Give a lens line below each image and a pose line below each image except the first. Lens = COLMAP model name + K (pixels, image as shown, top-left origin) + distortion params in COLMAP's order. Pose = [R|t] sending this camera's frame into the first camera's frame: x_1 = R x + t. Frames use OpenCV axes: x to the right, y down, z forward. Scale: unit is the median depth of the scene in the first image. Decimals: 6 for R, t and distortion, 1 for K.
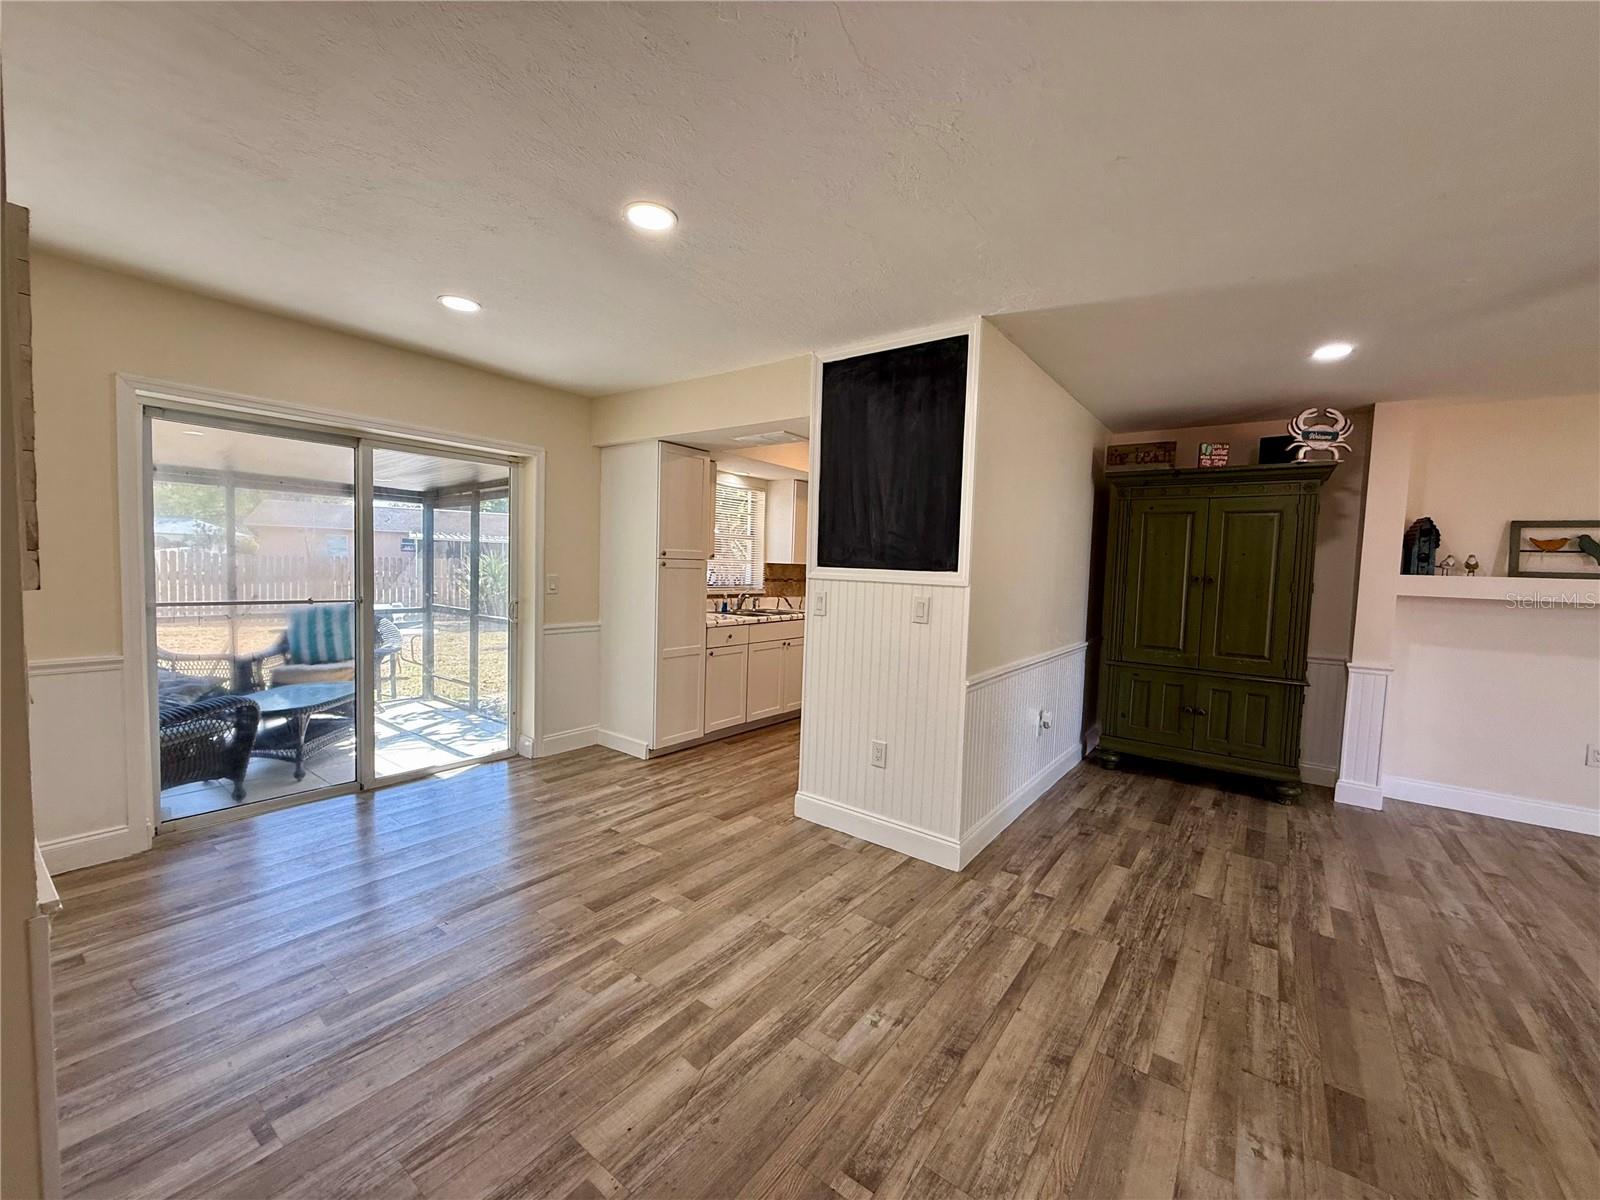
lens RADIAL K [[636.9, 0, 795.9], [0, 636.9, 601.3], [0, 0, 1]] dist [0.000092, 0.000250]
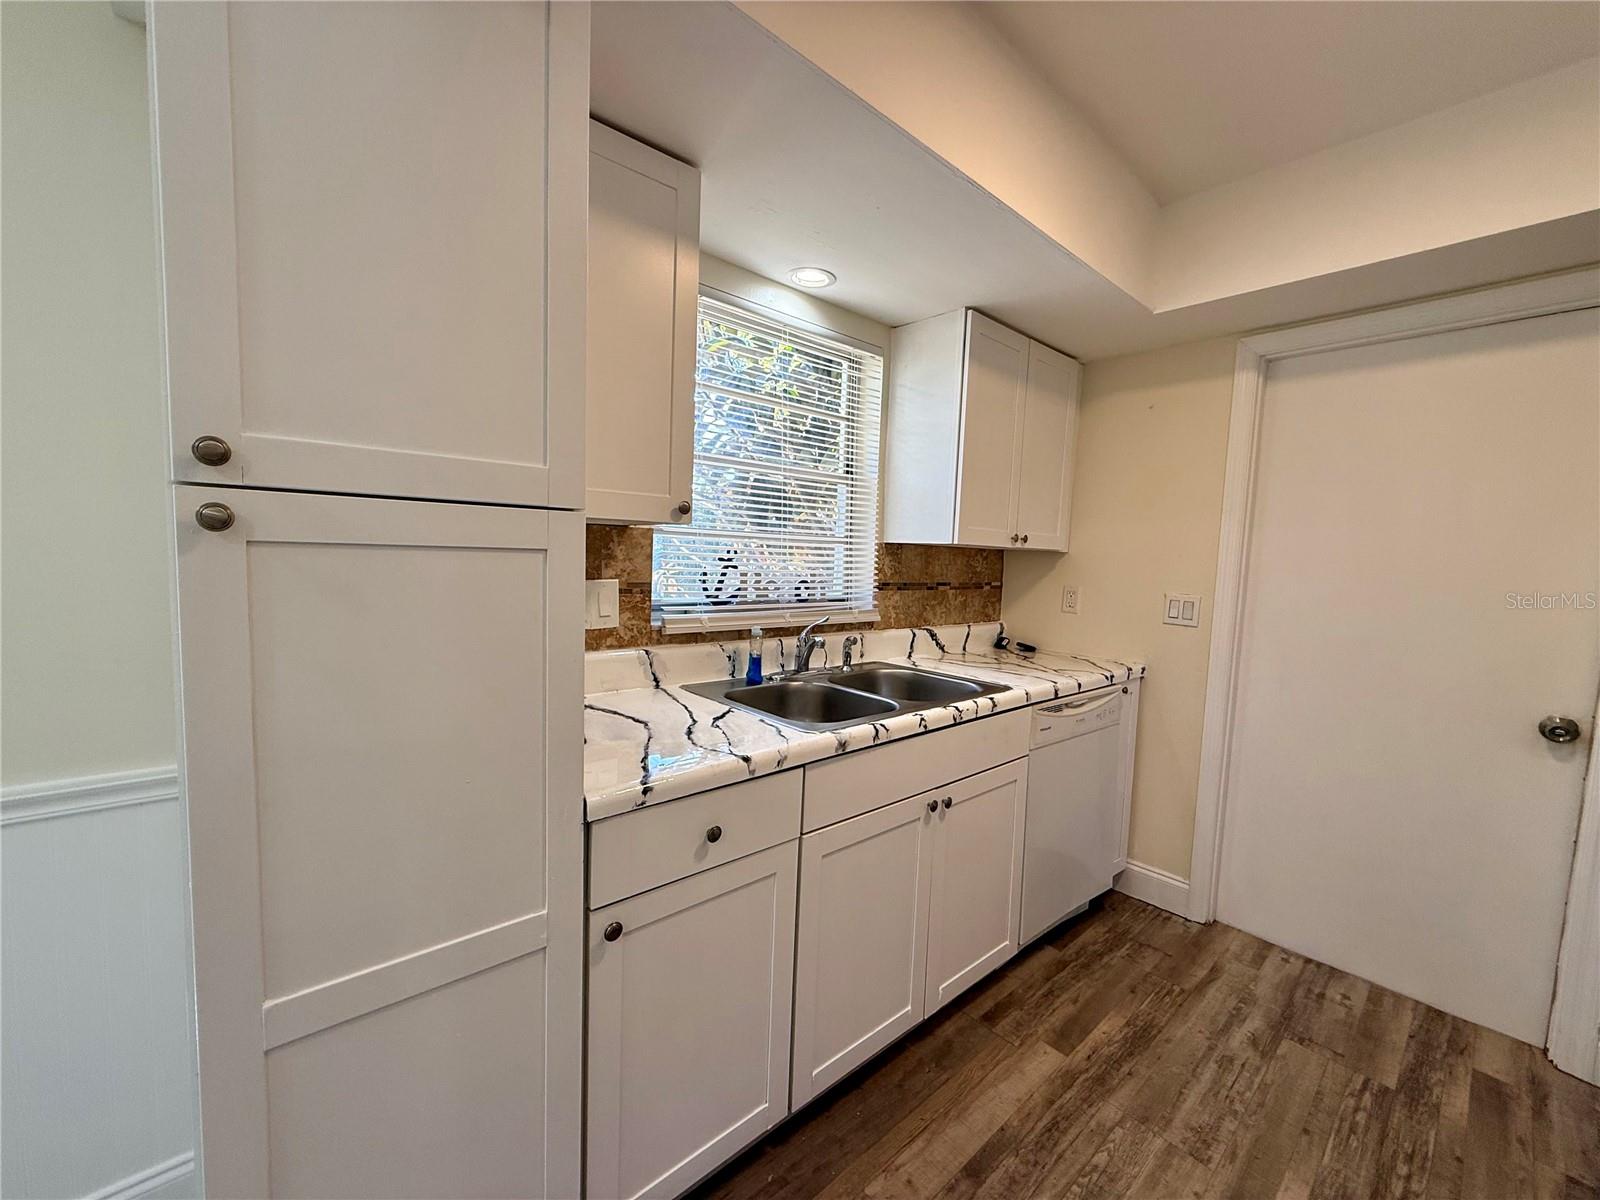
lens RADIAL K [[636.9, 0, 795.9], [0, 636.9, 601.3], [0, 0, 1]] dist [0.000092, 0.000250]
pose [[0.979672, 0.019941, -0.199612, -0.038218], [-0.017026, 0.999722, 0.016309, -0.055151], [0.199881, -0.012579, 0.979739, 1.129761]]
